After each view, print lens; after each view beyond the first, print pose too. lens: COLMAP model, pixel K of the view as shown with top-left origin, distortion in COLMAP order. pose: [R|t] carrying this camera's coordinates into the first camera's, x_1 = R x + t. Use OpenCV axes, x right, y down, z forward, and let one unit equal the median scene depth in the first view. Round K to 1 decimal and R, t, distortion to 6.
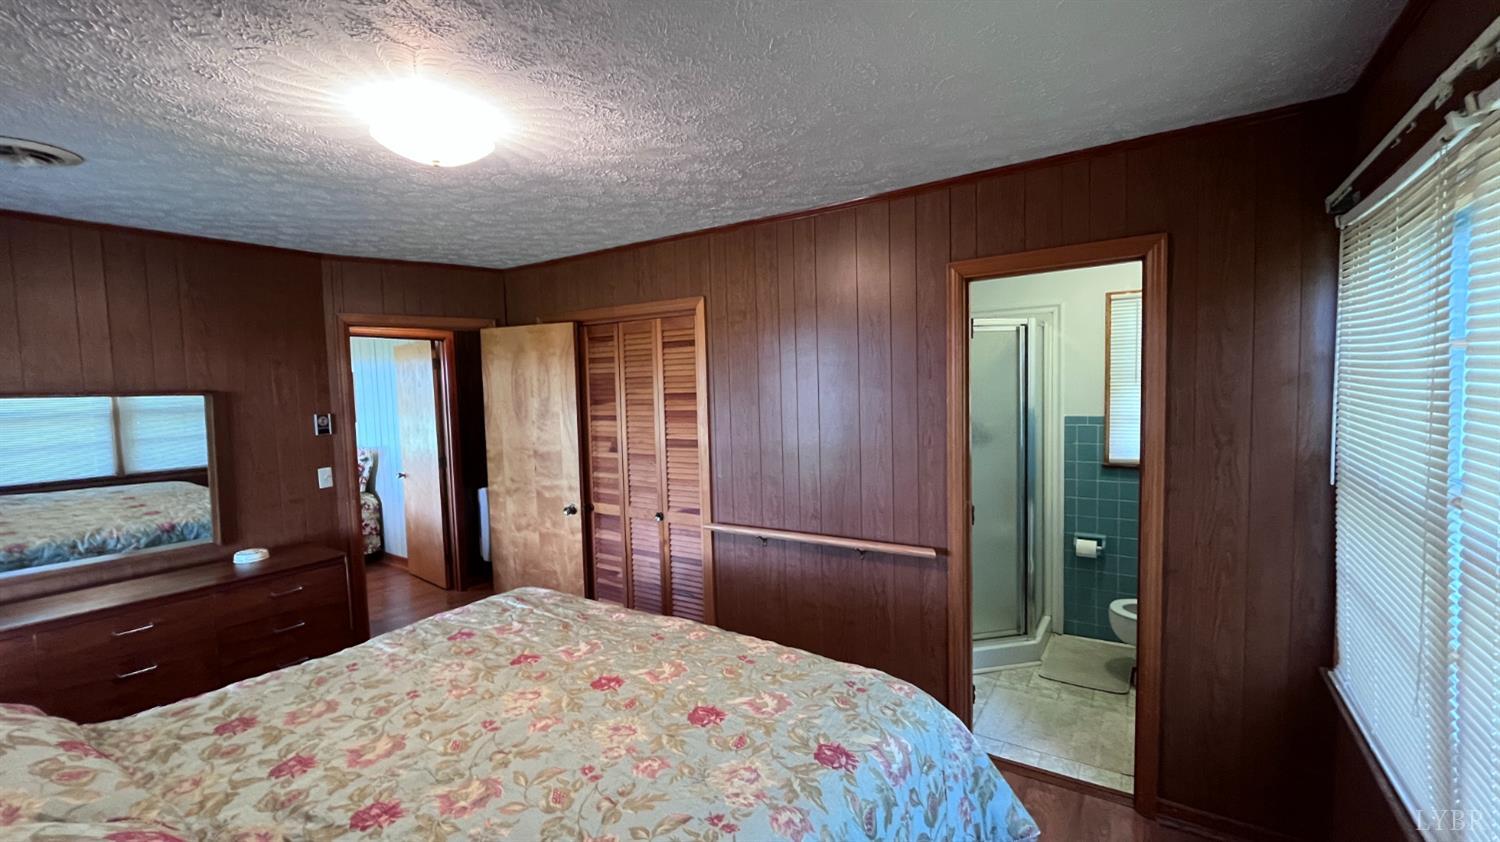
lens RADIAL K [[623.0, 0, 750.0], [0, 623.0, 421.0], [0, 0, 1]] dist [0.000267, 0.000045]
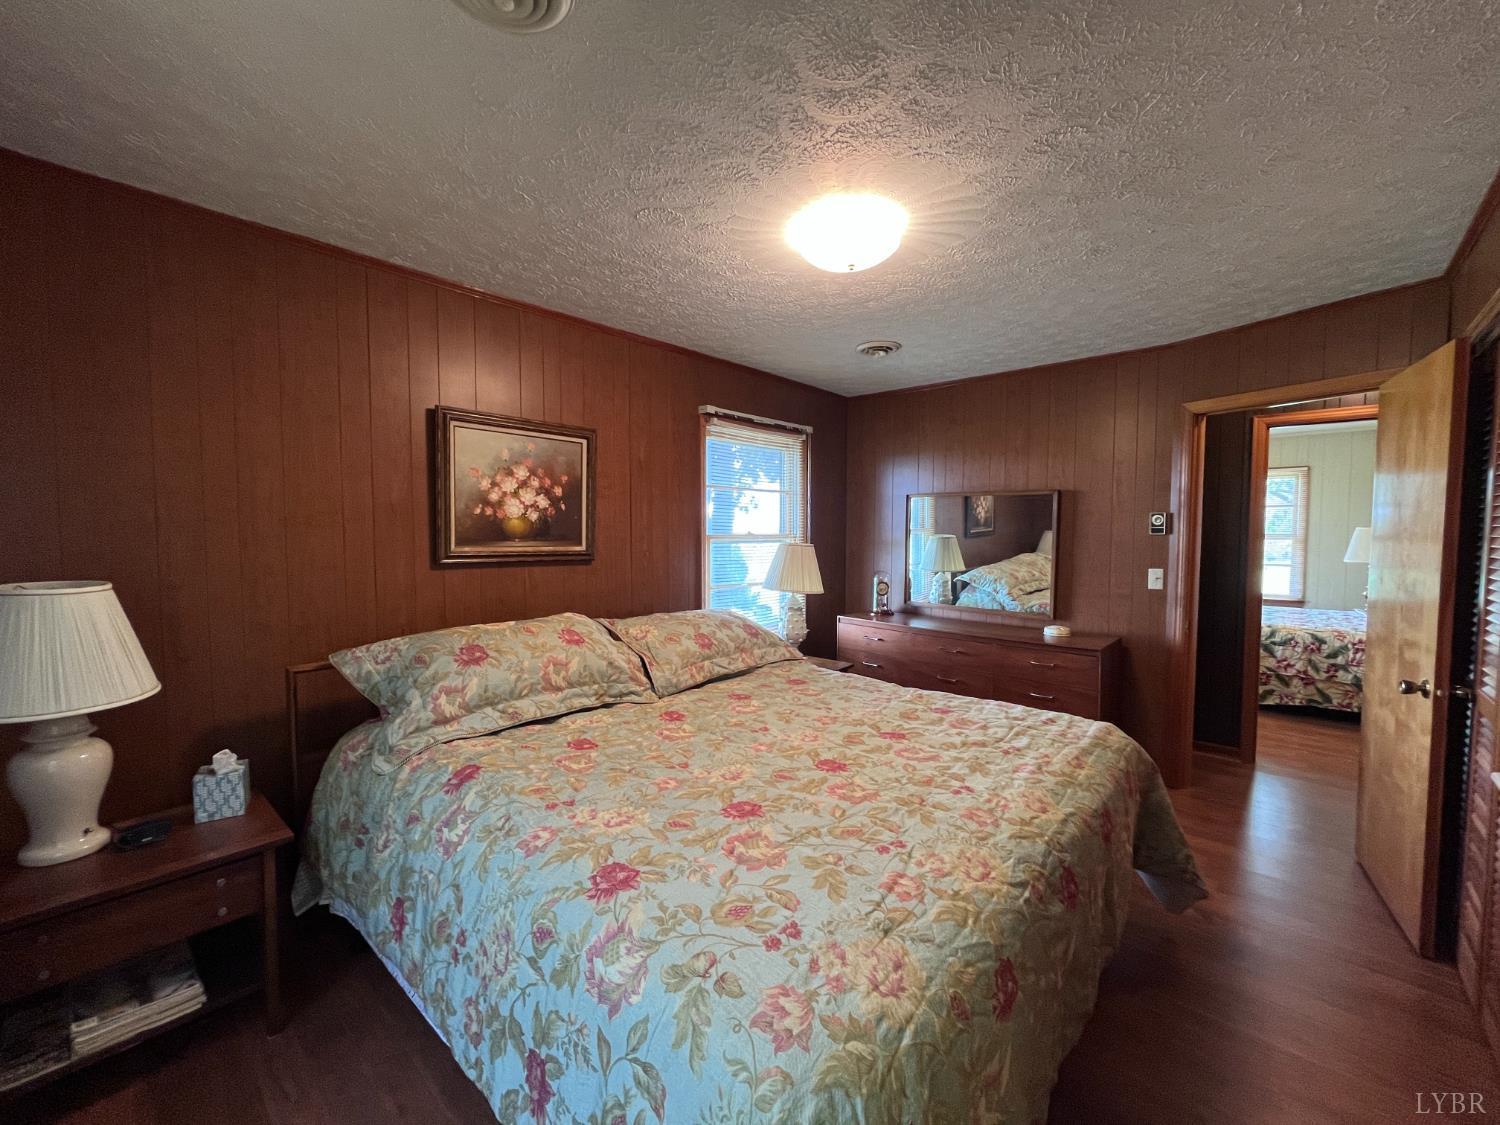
lens RADIAL K [[604.5, 0, 746.4], [0, 604.5, 562.7], [0, 0, 1]] dist [-0.001735, -0.000757]
pose [[-0.154593, 0.076334, -0.985025, 0.619038], [-0.062101, 0.994288, 0.086798, 0.043012], [0.986024, 0.074590, -0.148970, 0.924315]]
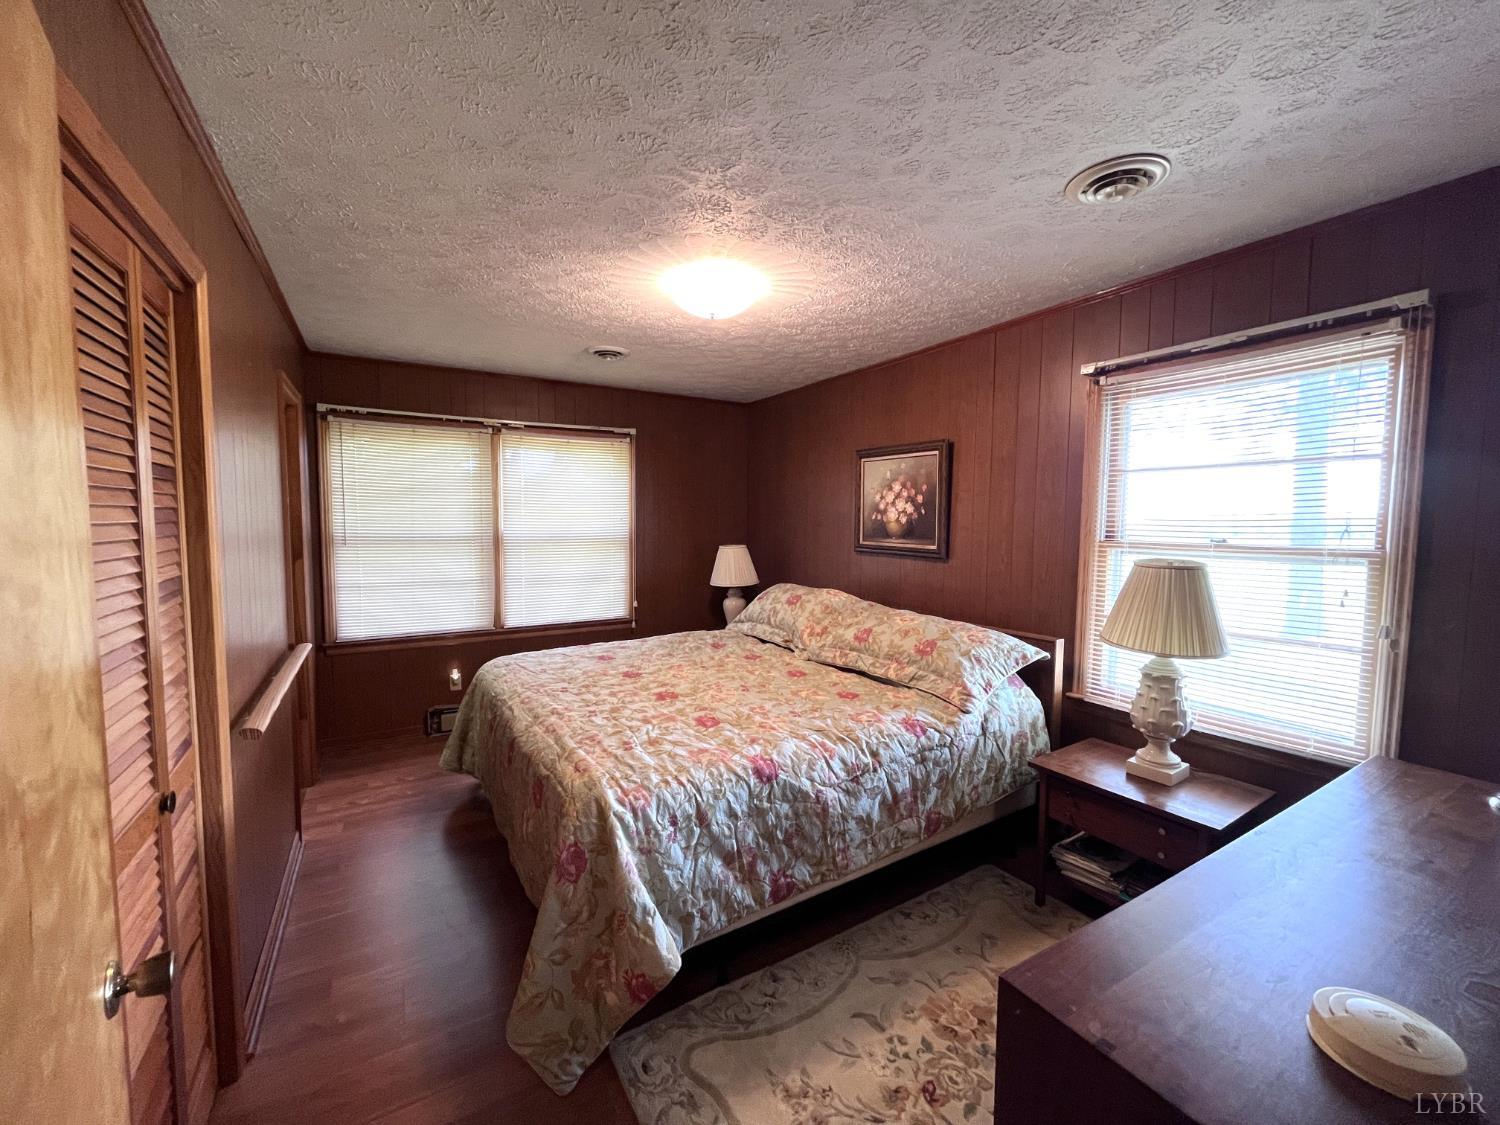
lens RADIAL K [[604.5, 0, 746.4], [0, 604.5, 562.7], [0, 0, 1]] dist [-0.001735, -0.000757]
pose [[-0.902979, -0.009953, 0.429569, -1.055185], [0.045353, 0.991940, 0.118318, -0.019545], [-0.427284, 0.126320, -0.895249, 2.048768]]
